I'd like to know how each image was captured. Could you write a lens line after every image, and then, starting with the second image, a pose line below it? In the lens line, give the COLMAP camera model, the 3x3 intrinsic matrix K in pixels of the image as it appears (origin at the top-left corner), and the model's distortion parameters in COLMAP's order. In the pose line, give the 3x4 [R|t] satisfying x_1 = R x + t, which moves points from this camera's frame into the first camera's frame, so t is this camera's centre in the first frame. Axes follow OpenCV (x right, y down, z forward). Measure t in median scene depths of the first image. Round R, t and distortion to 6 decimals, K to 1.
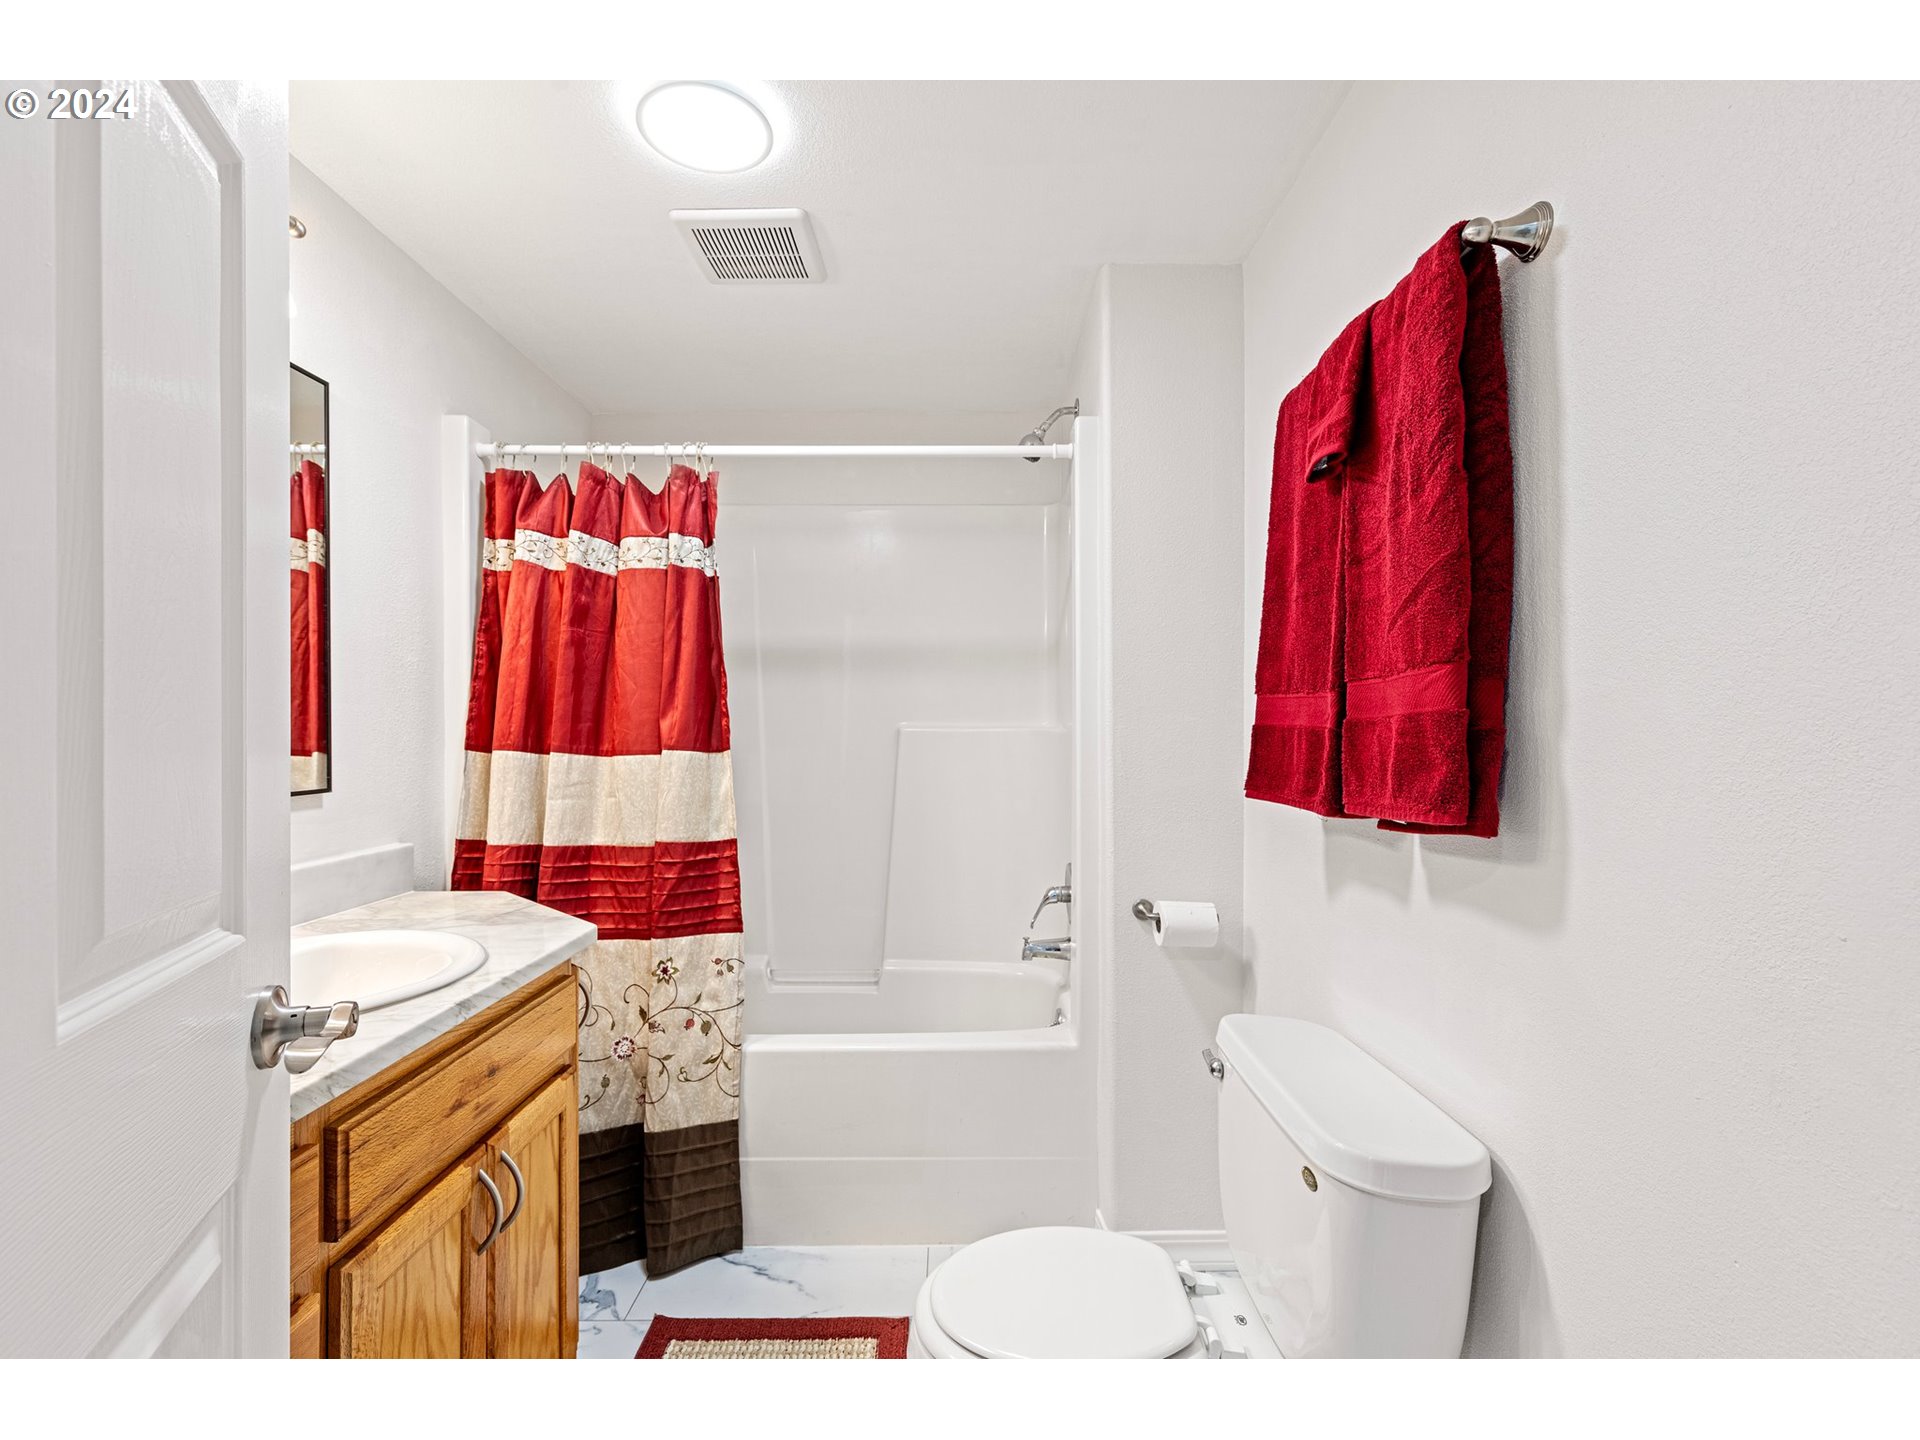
lens RADIAL K [[962.7, 0, 970.2], [0, 962.7, 727.9], [0, 0, 1]] dist [0.003126, -0.000128]
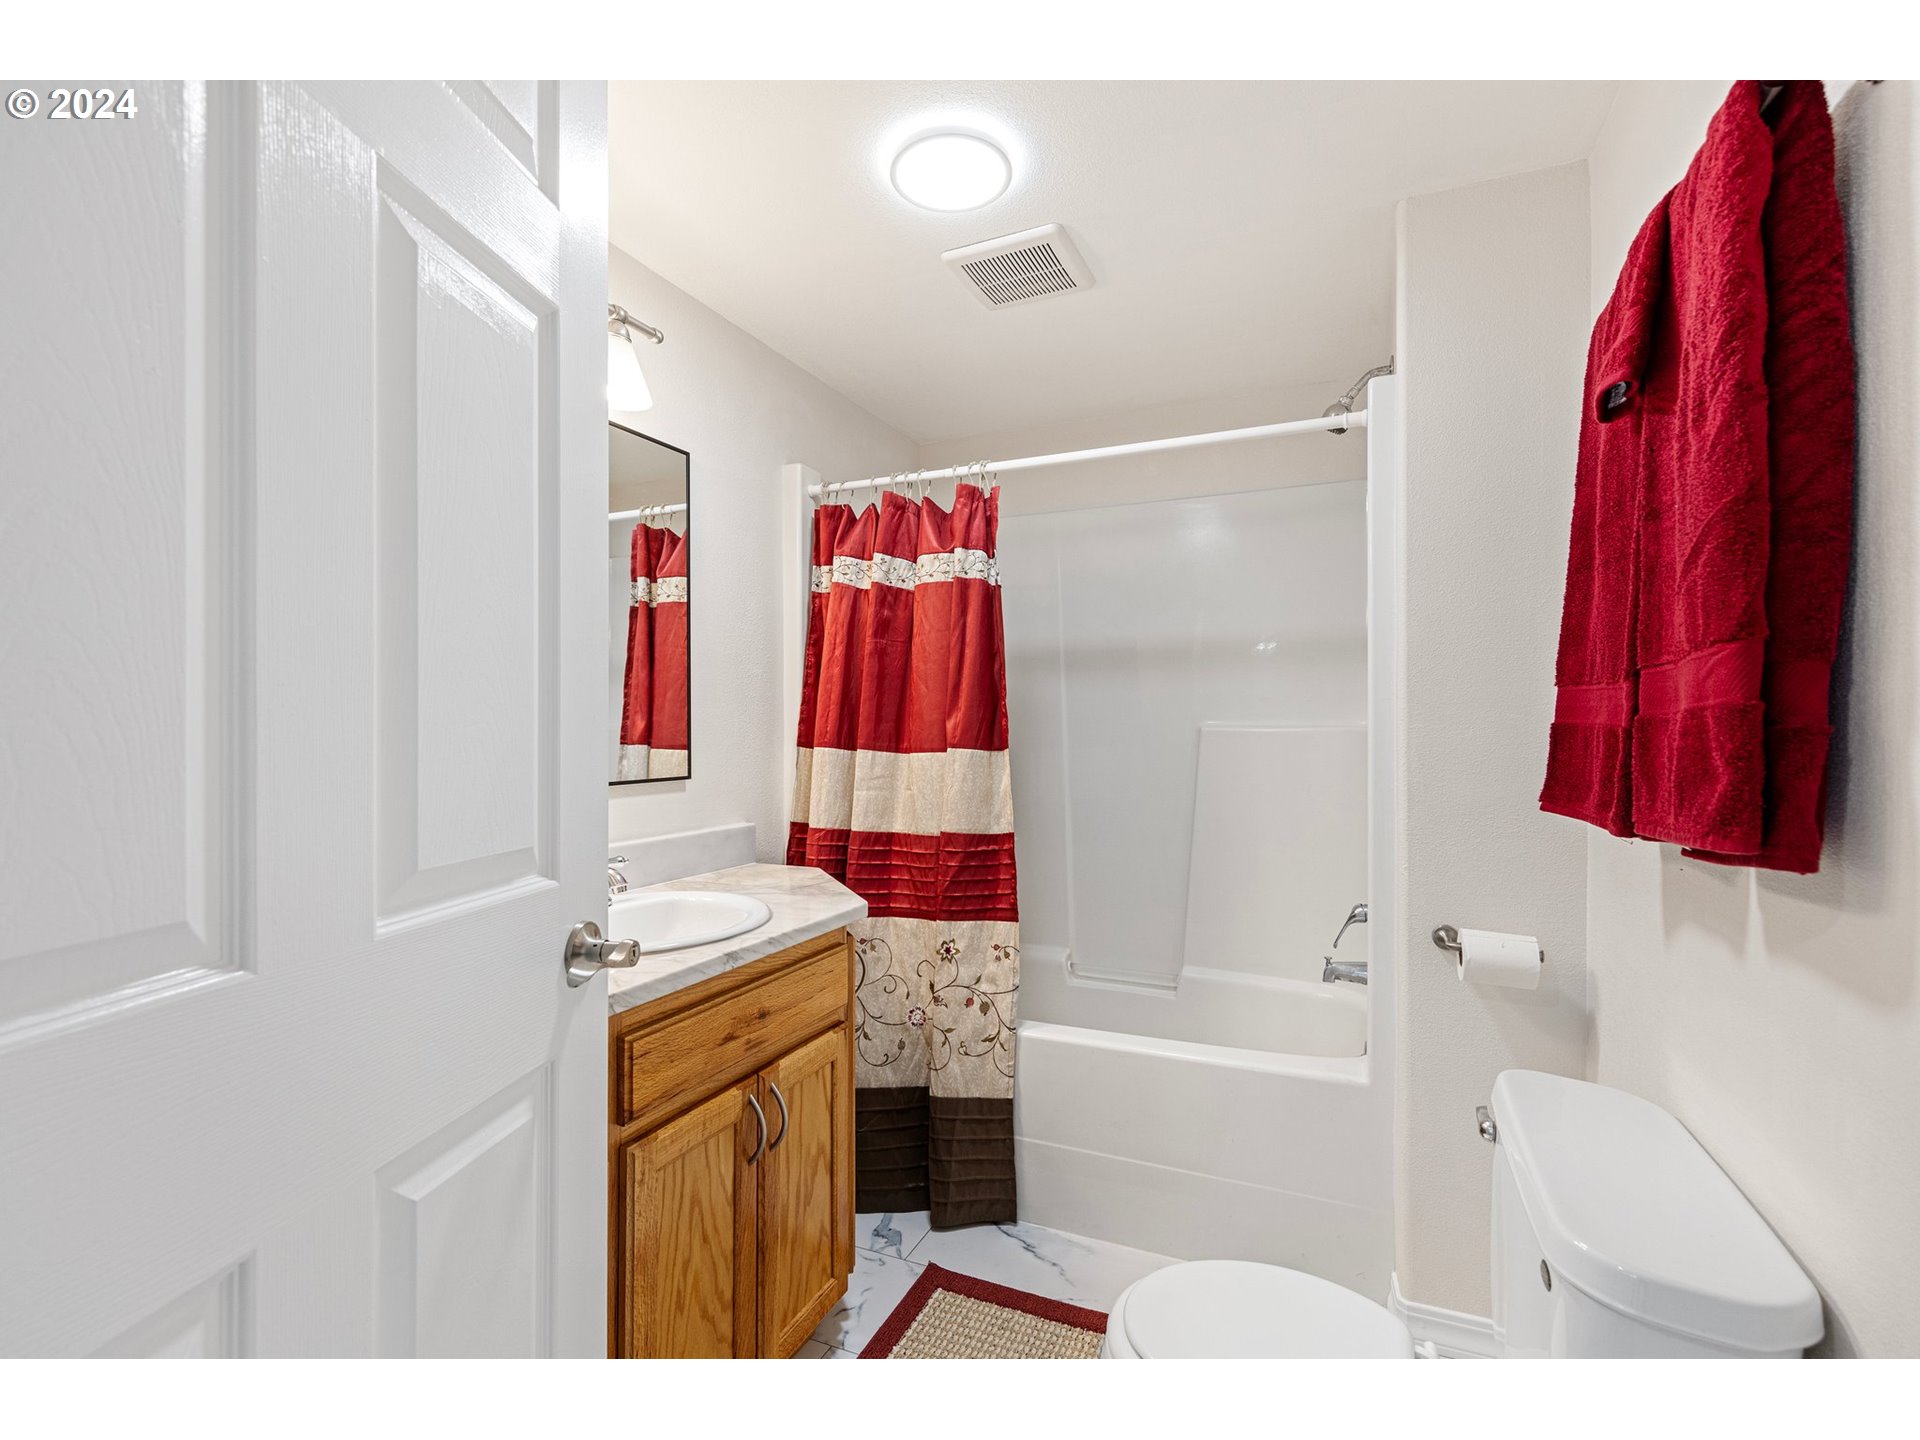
lens RADIAL K [[978.2, 0, 967.0], [0, 978.2, 728.2], [0, 0, 1]] dist [0.002947, -0.000625]
pose [[0.892539, -0.000792, -0.450970, 0.201220], [0.001085, 0.999999, 0.000391, 0.000249], [0.450969, -0.000838, 0.892539, 0.022475]]
